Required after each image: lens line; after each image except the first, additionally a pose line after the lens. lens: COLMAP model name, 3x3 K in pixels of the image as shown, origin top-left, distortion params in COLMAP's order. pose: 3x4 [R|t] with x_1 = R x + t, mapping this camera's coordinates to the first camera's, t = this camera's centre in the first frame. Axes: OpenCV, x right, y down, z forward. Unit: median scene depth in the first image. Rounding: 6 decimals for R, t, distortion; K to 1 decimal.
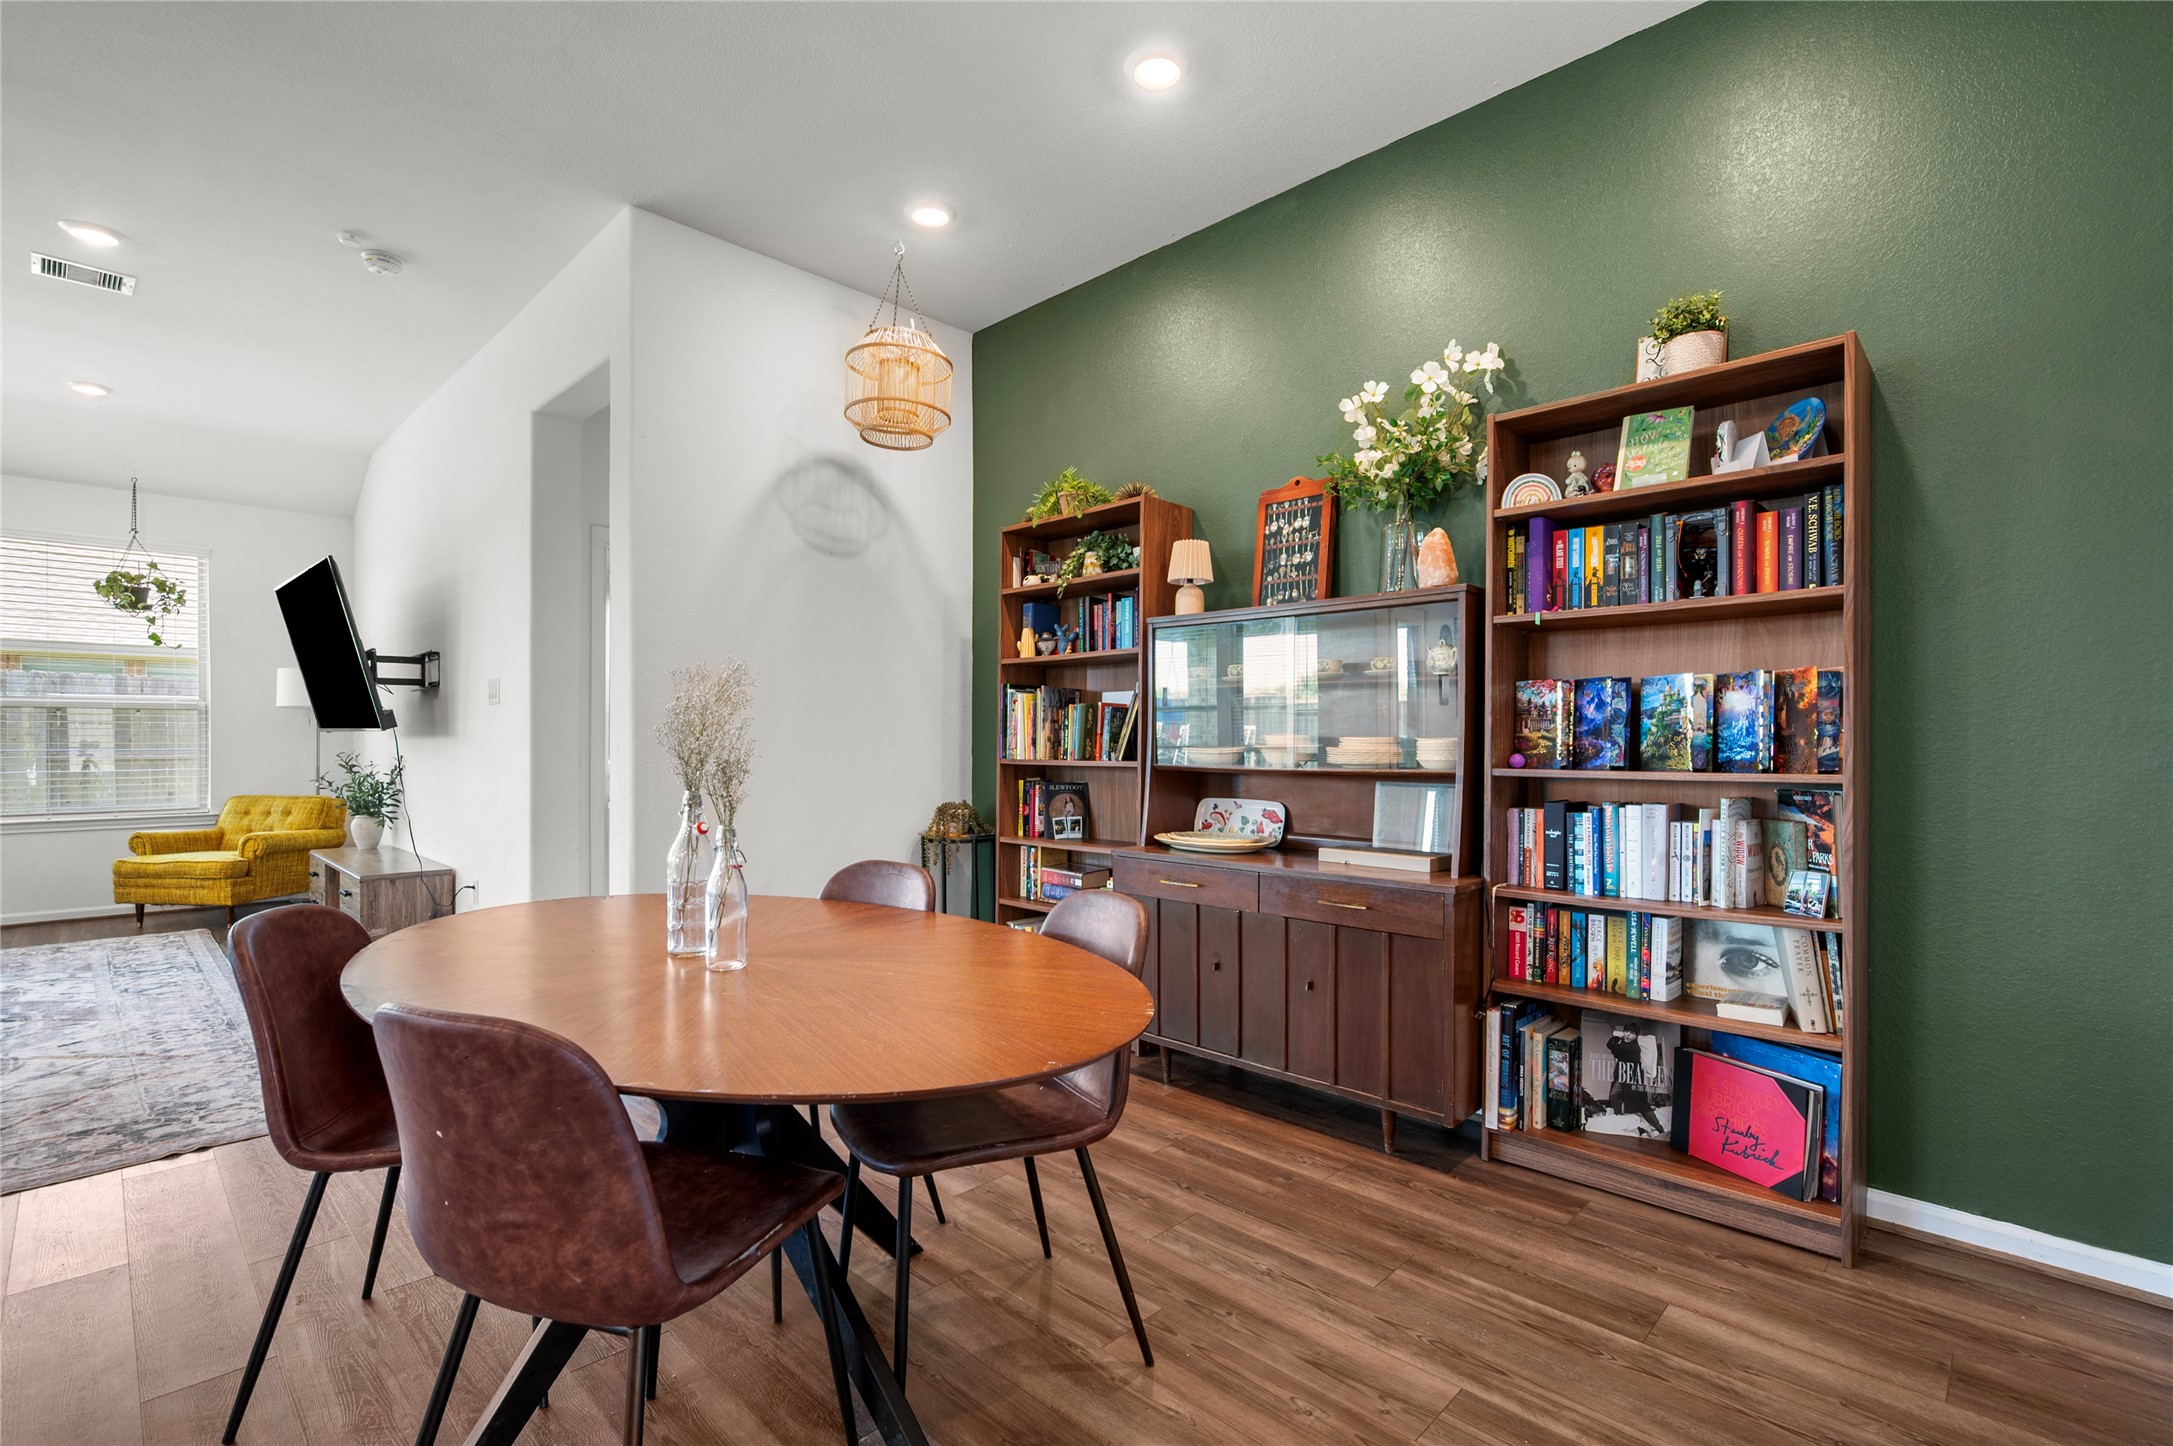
lens RADIAL K [[971.0, 0, 1081.8], [0, 971.0, 736.8], [0, 0, 1]] dist [-0.003246, 0.000077]
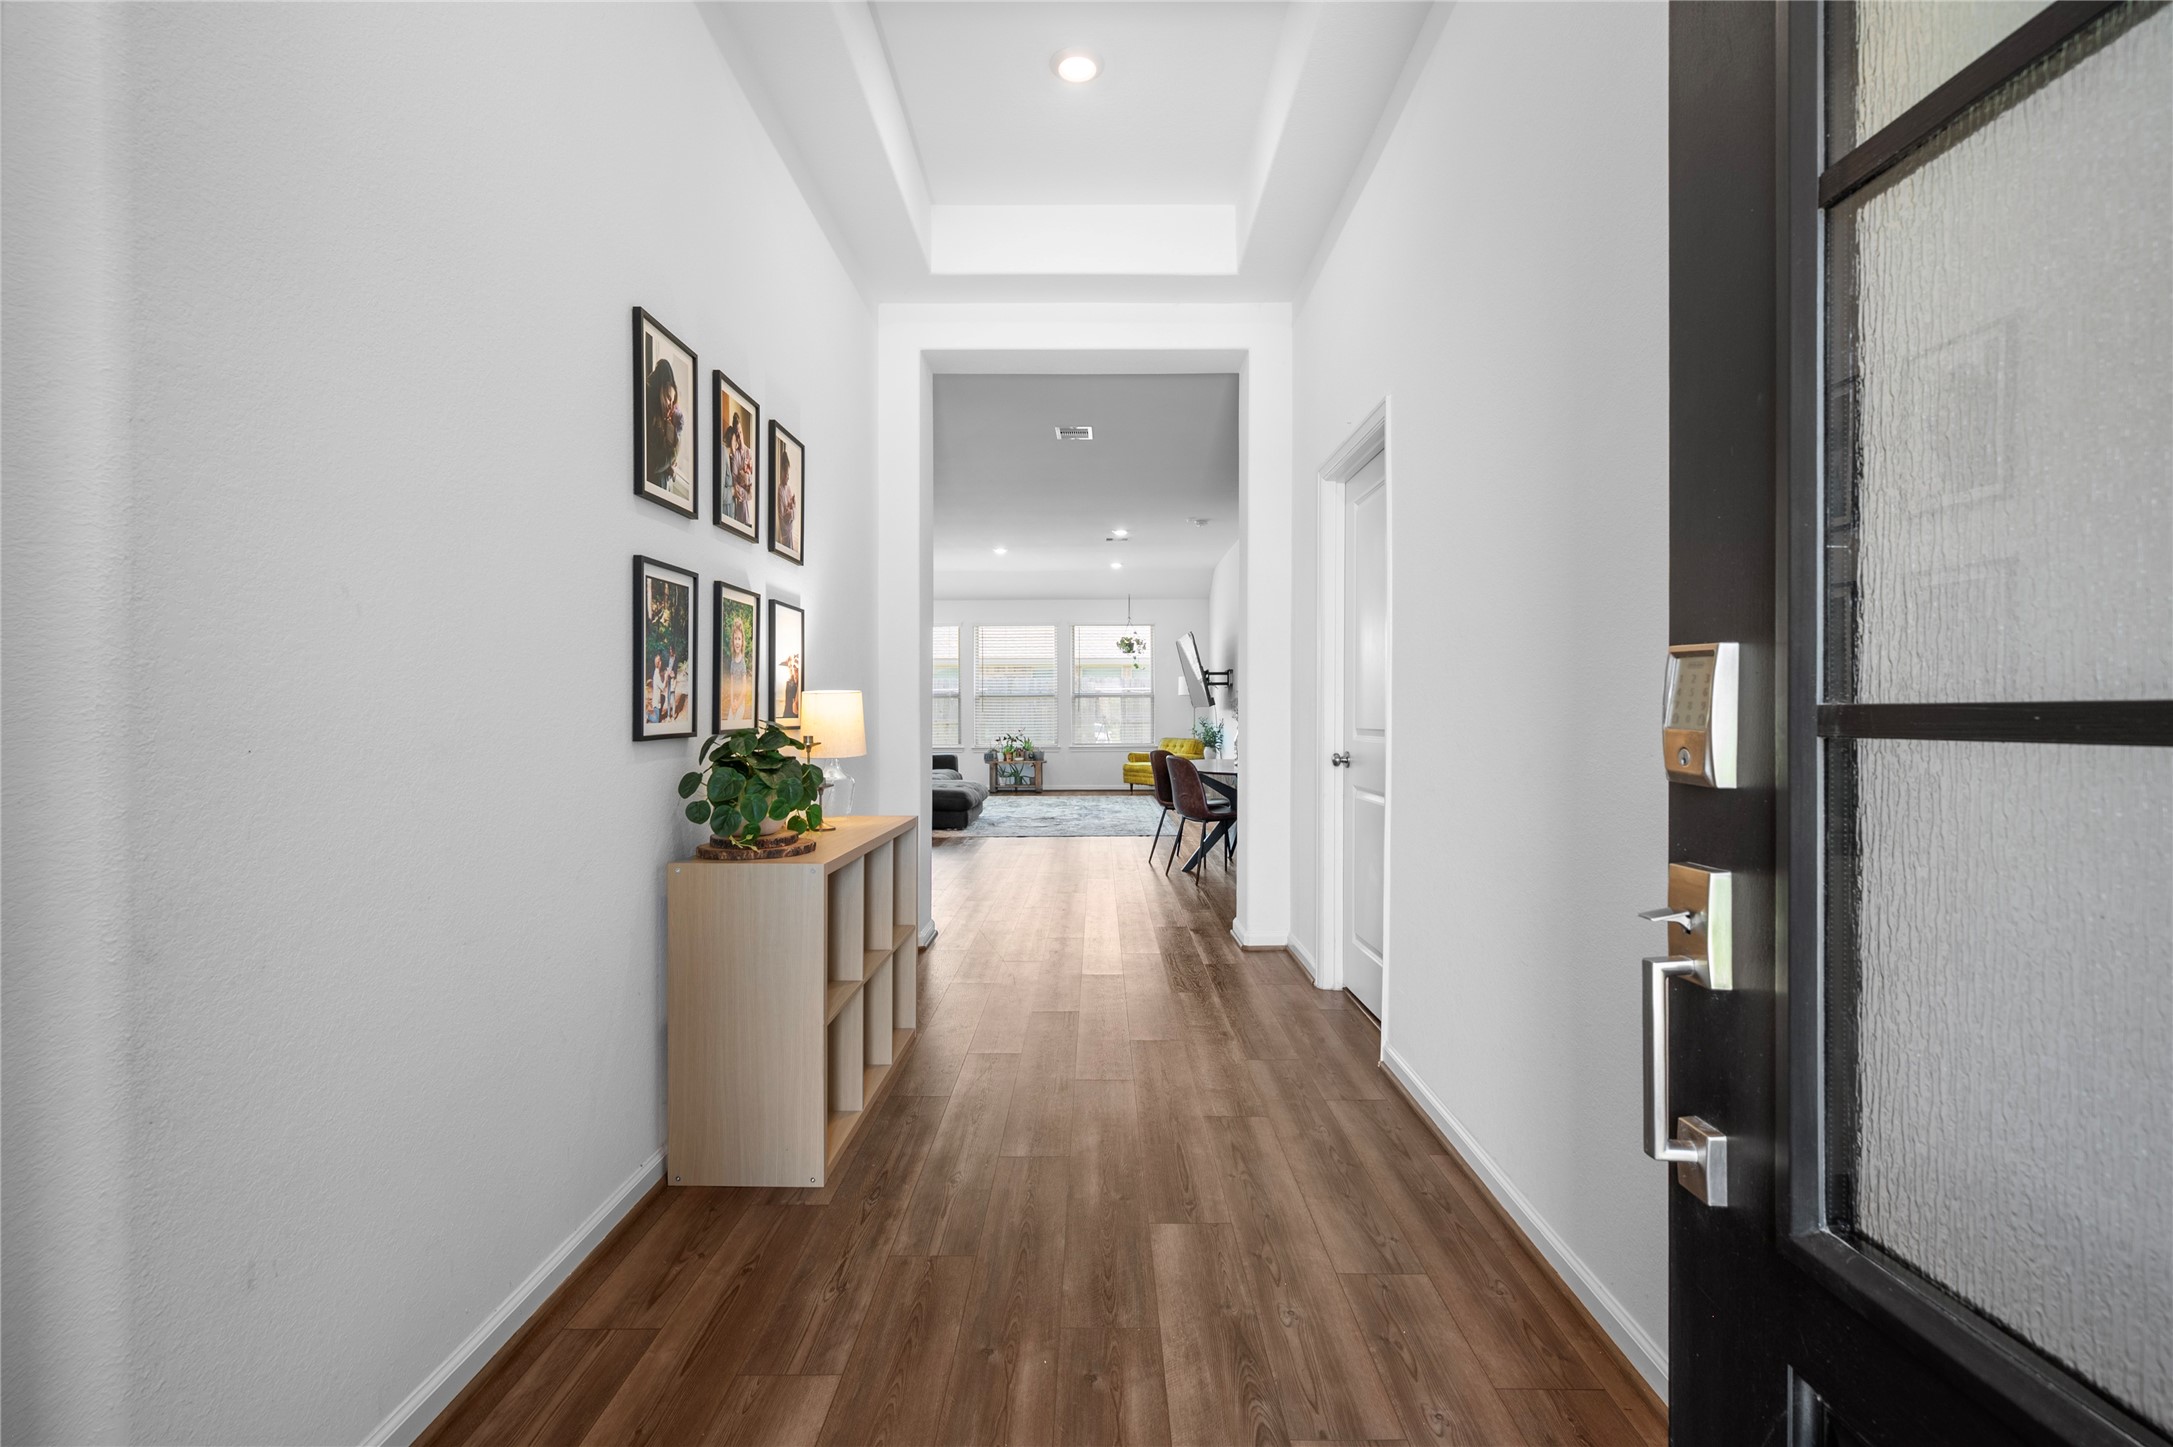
lens RADIAL K [[971.0, 0, 1086.5], [0, 971.0, 713.0], [0, 0, 1]] dist [-0.003246, 0.000077]
pose [[0.687617, 0.001676, -0.726072, 0.608294], [0.003831, 0.999975, 0.005936, -0.005409], [0.726063, -0.006863, 0.687593, -0.642888]]
